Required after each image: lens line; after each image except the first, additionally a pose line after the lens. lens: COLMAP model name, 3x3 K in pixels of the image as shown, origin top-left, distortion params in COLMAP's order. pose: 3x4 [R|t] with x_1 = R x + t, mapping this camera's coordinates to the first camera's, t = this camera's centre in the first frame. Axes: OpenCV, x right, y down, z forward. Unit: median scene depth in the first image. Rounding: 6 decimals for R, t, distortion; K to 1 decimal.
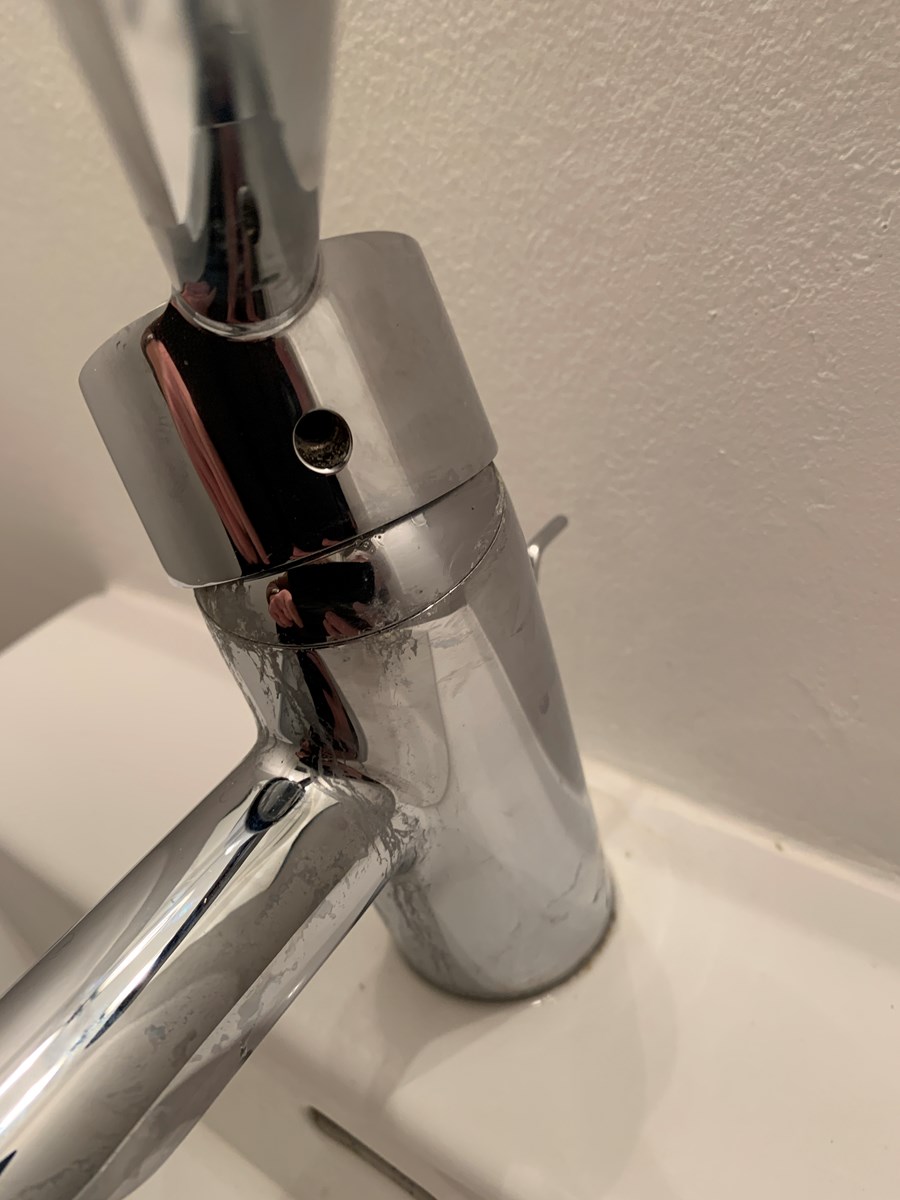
lens RADIAL K [[922.3, 0, 450.0], [0, 922.3, 600.0], [0, 0, 1]] dist [0.003931, 0.047660]
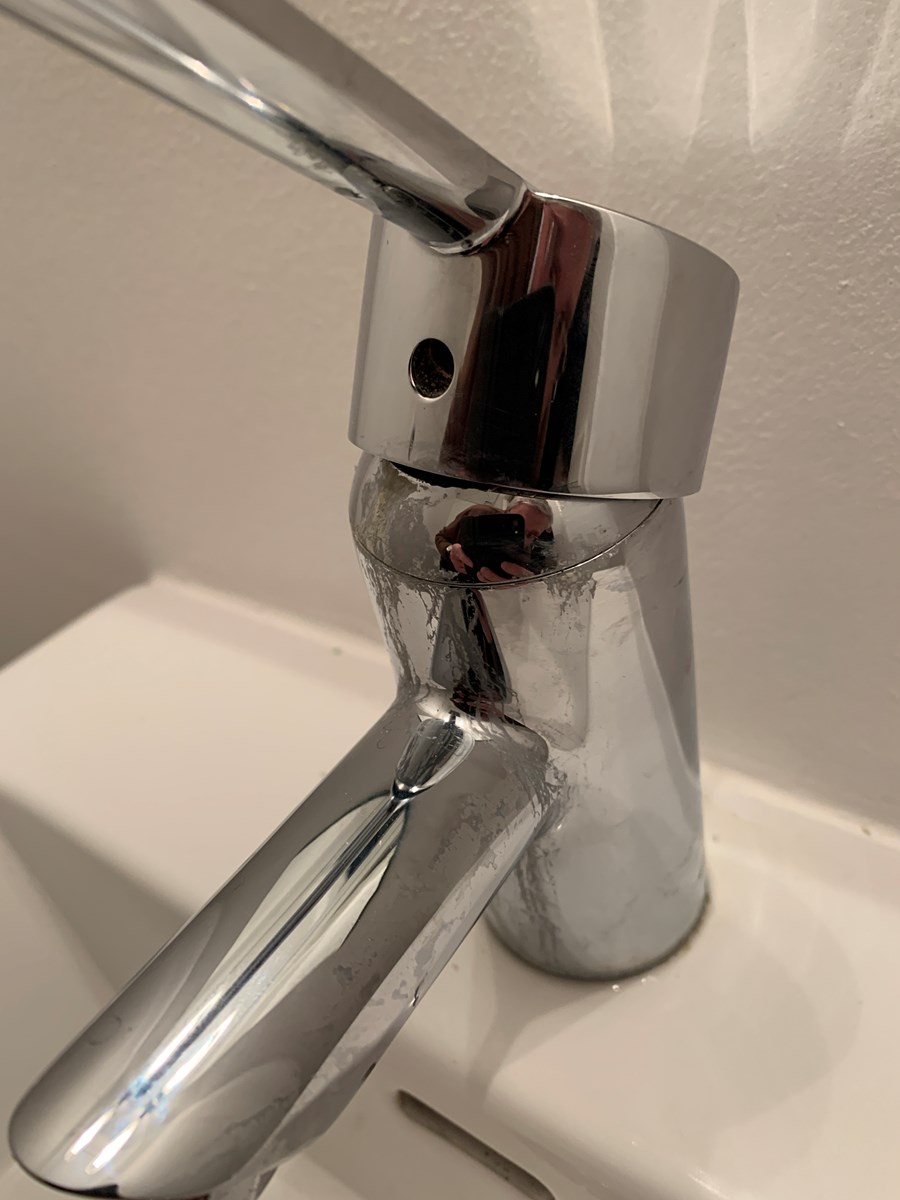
lens RADIAL K [[920.6, 0, 453.5], [0, 920.6, 590.4], [0, 0, 1]] dist [0.043387, 0.008301]
pose [[0.999168, 0.019710, 0.035698, -0.172852], [-0.018407, 0.999166, -0.036453, 0.070583], [-0.036386, 0.035766, 0.998698, 0.009316]]
